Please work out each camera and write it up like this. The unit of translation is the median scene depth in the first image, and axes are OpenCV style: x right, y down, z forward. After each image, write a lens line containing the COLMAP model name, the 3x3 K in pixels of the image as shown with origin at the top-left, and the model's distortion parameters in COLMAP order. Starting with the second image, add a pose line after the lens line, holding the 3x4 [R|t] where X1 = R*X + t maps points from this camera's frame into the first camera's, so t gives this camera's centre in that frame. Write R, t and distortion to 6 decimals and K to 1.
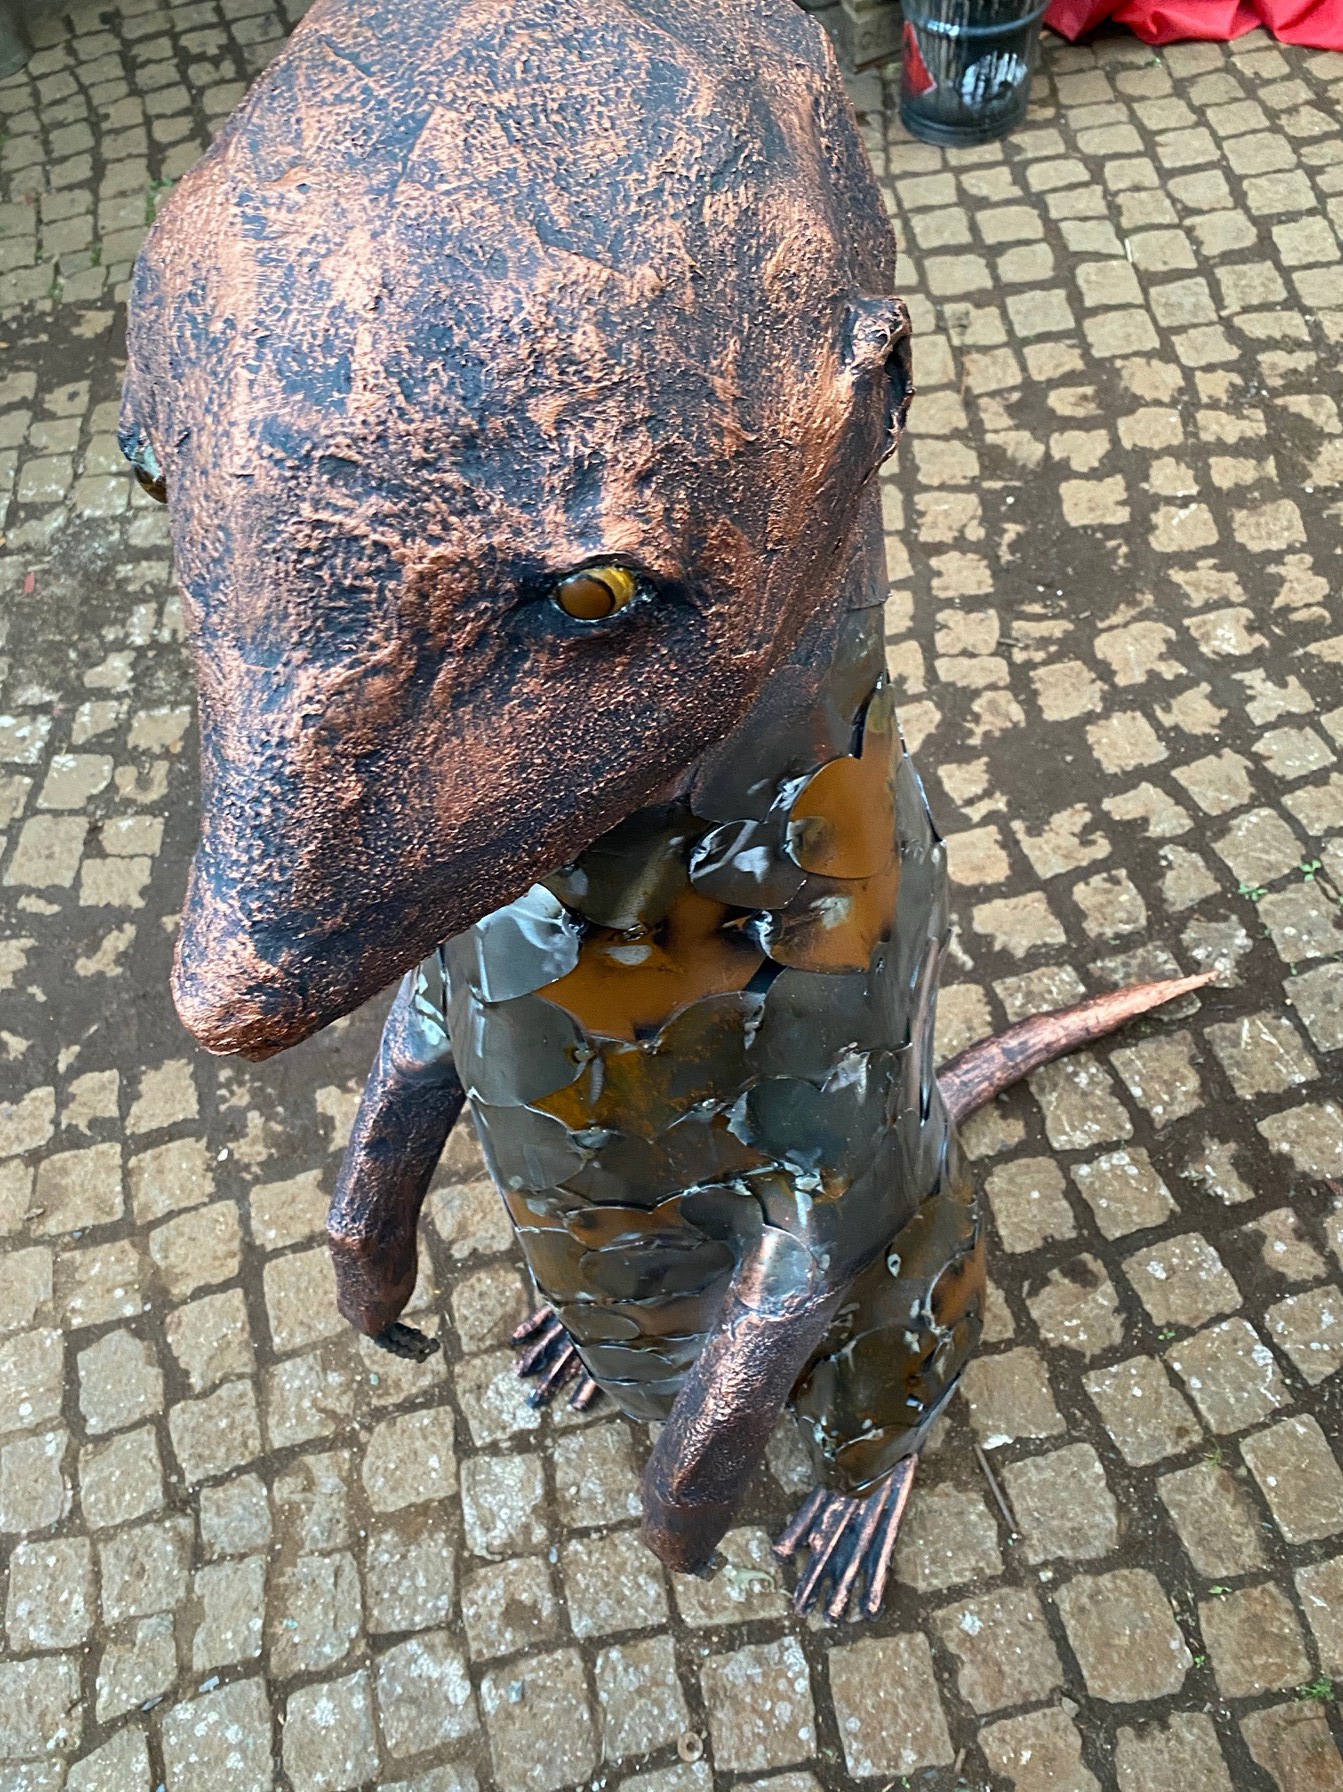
lens RADIAL K [[1334.5, 0, 671.5], [0, 1334.5, 896.0], [0, 0, 1]] dist [-0.009630, 0.007190]
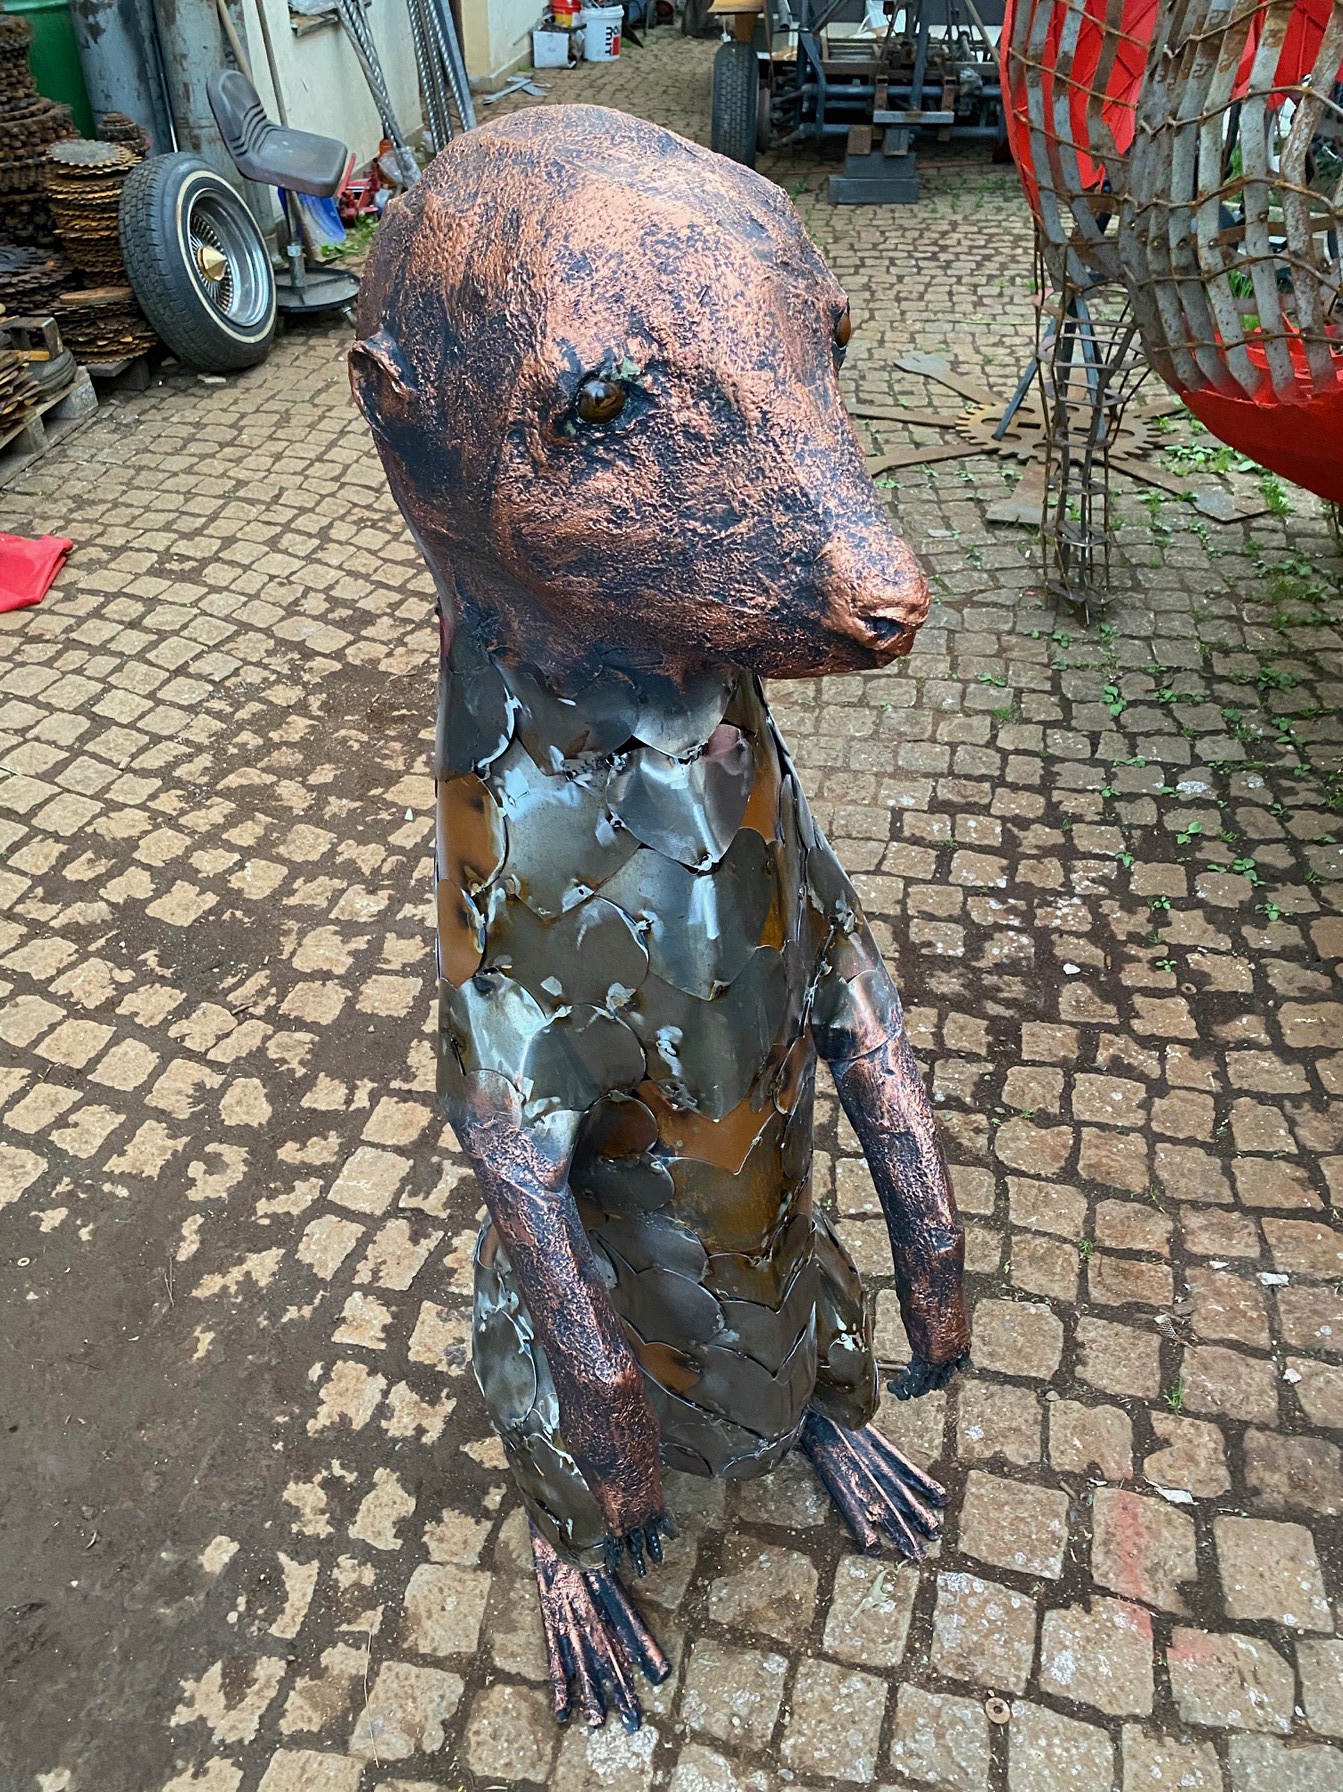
lens RADIAL K [[1334.5, 0, 671.5], [0, 1334.5, 896.0], [0, 0, 1]] dist [-0.009630, 0.007190]
pose [[0.439061, -0.472286, 0.764311, -0.402754], [0.747701, 0.663753, -0.019370, 0.035413], [-0.498166, 0.579981, 0.644556, 0.065737]]
